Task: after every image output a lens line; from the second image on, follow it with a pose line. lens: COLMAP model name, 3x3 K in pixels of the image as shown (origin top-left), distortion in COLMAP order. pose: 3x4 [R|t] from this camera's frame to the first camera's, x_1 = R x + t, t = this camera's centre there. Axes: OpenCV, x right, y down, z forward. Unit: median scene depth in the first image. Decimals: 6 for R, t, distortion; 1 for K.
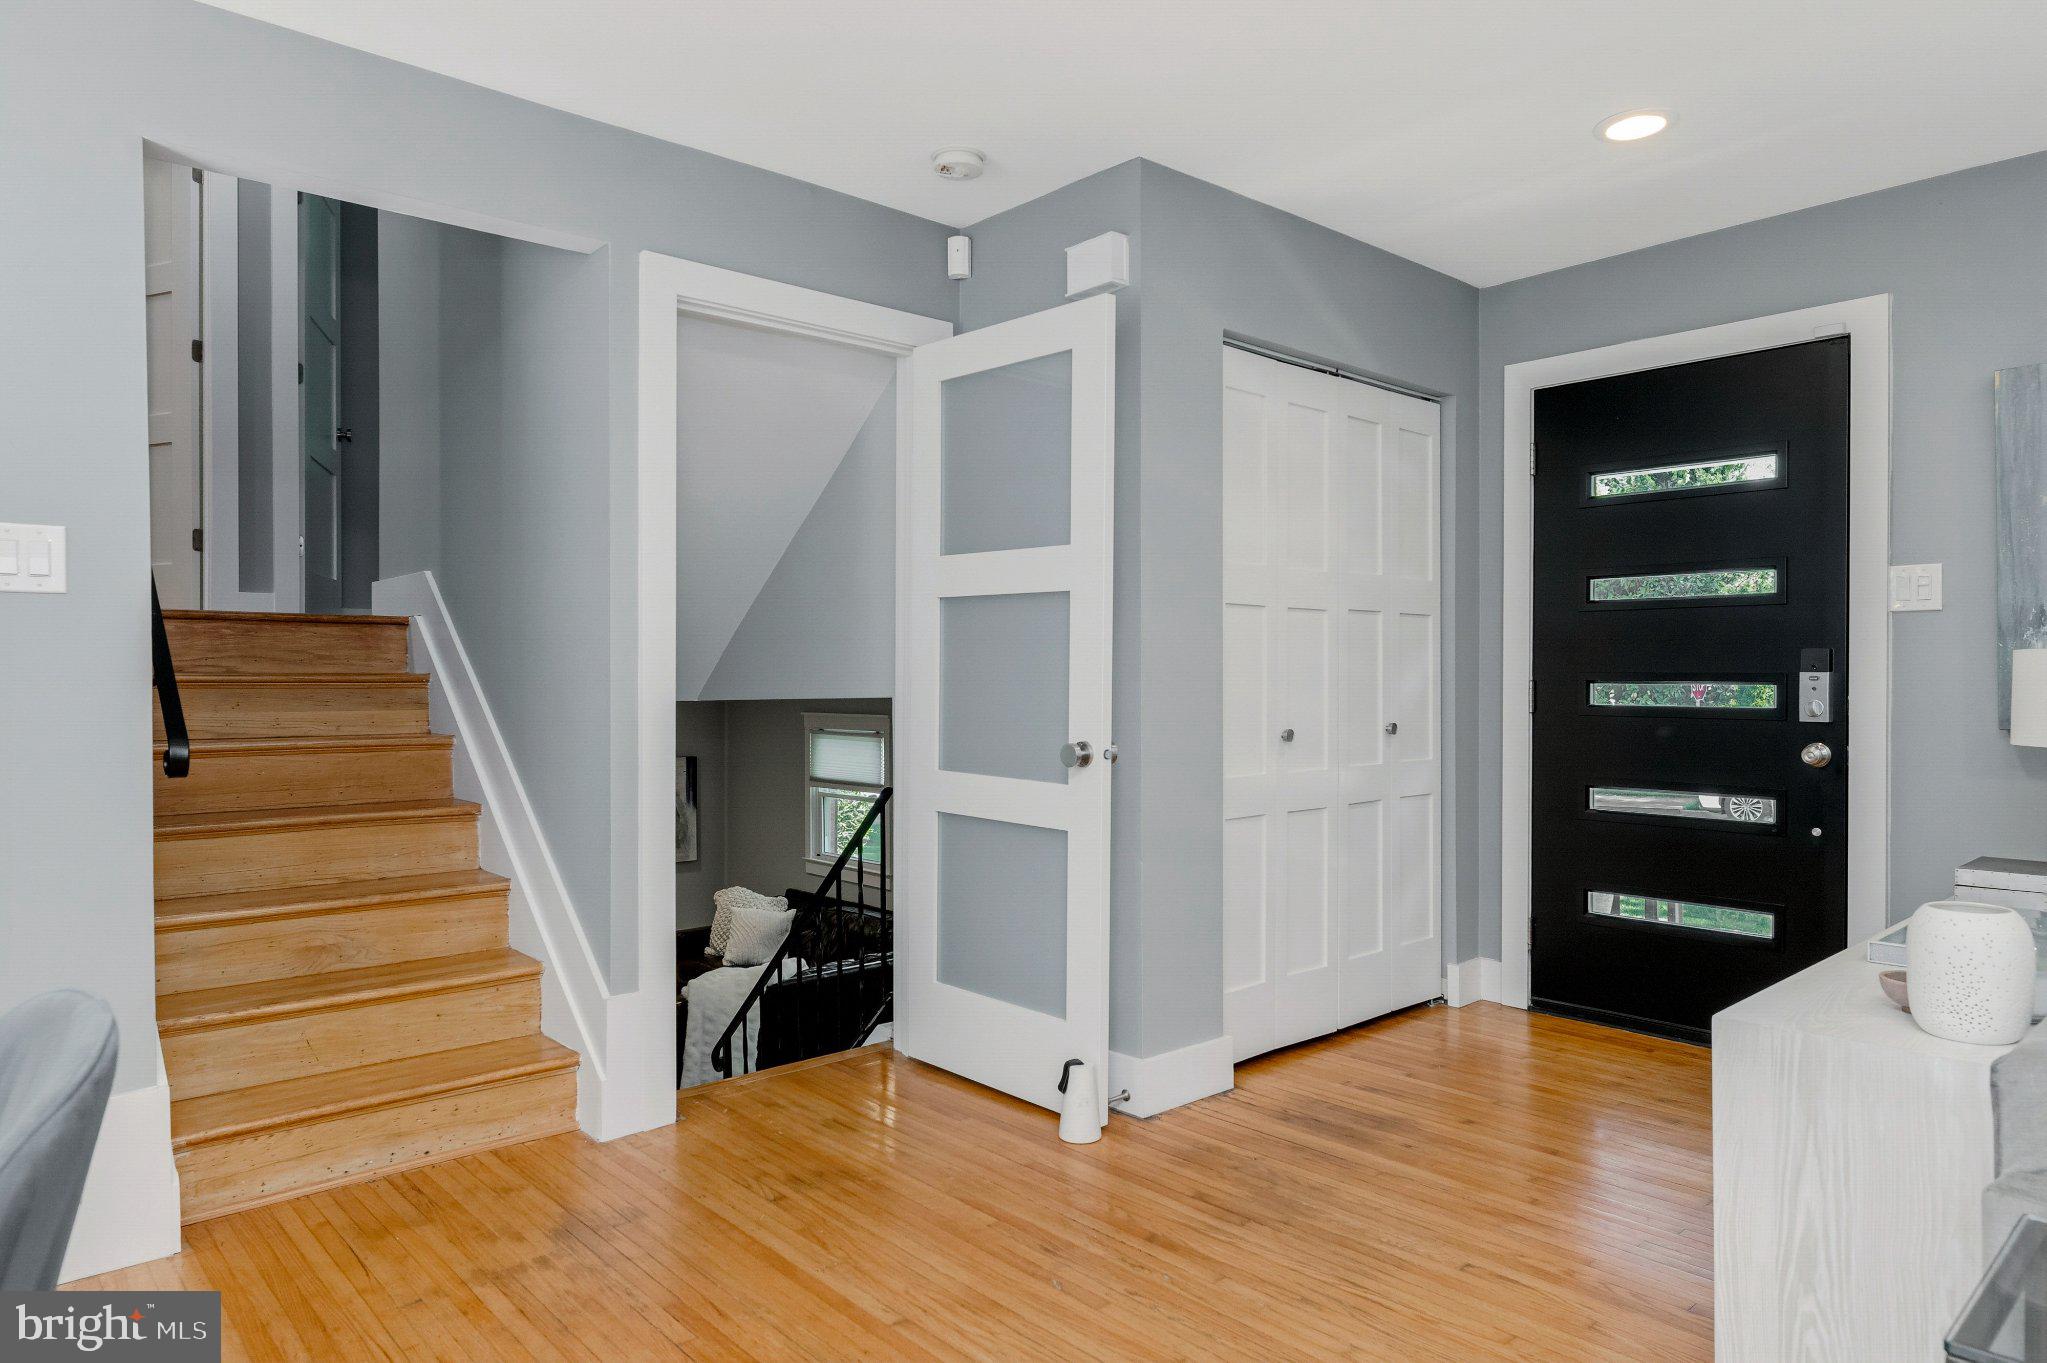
lens RADIAL K [[1264.8, 0, 1023.5], [0, 1264.8, 681.5], [0, 0, 1]] dist [0.001293, 0.000011]
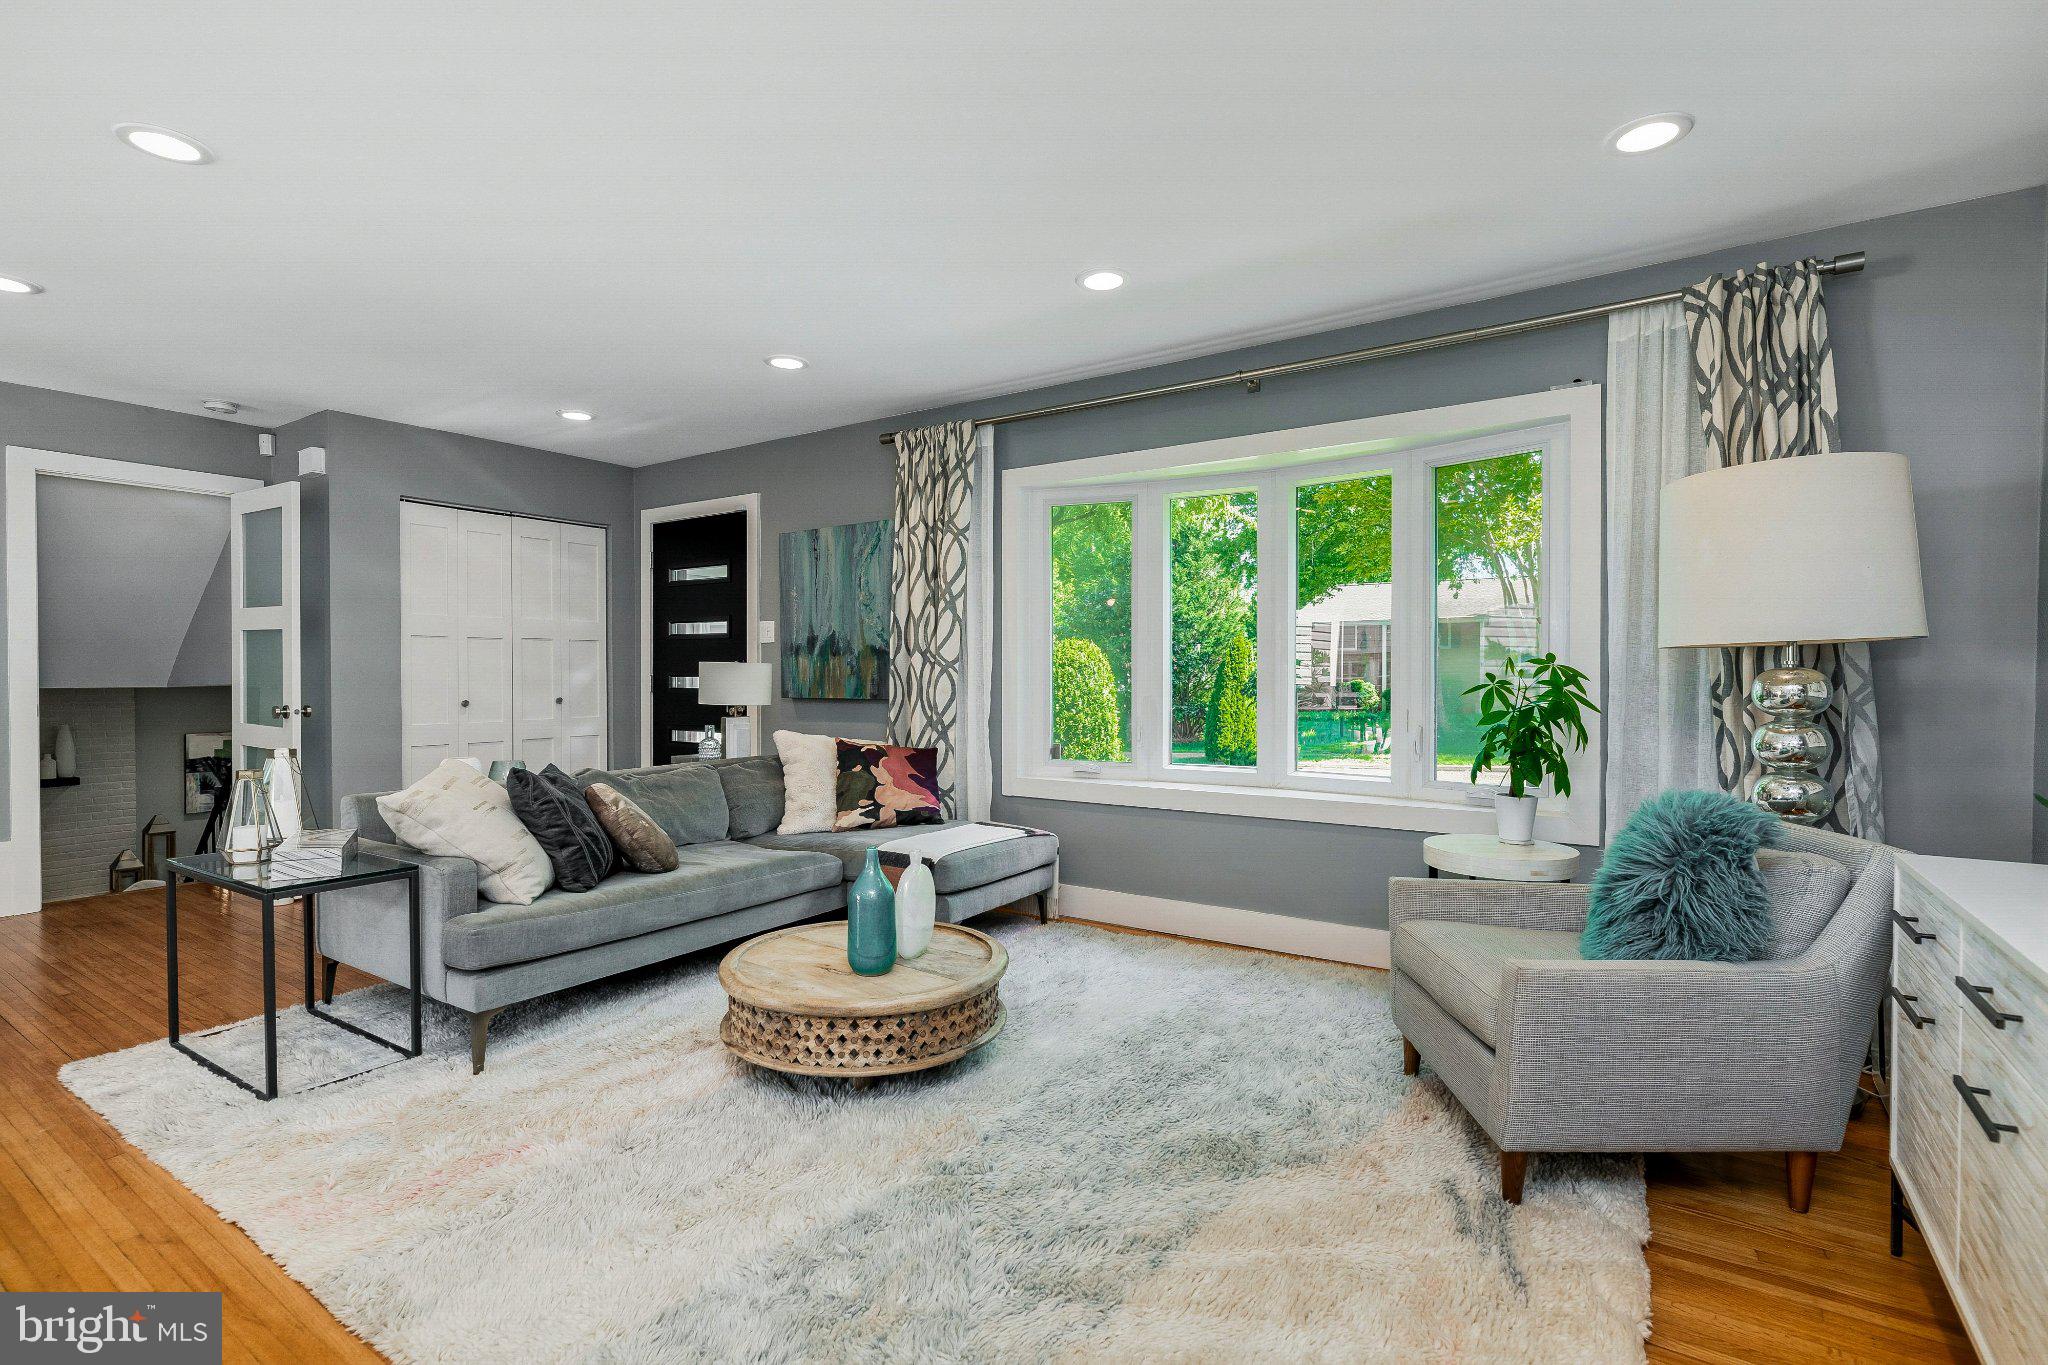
lens RADIAL K [[951.6, 0, 1024.0], [0, 951.6, 682.5], [0, 0, 1]] dist [0.002097, -0.000033]
pose [[0.966124, -0.004841, 0.258032, 0.670073], [0.003545, 0.999979, 0.005485, 0.005744], [-0.258053, -0.004385, 0.966121, -0.638480]]
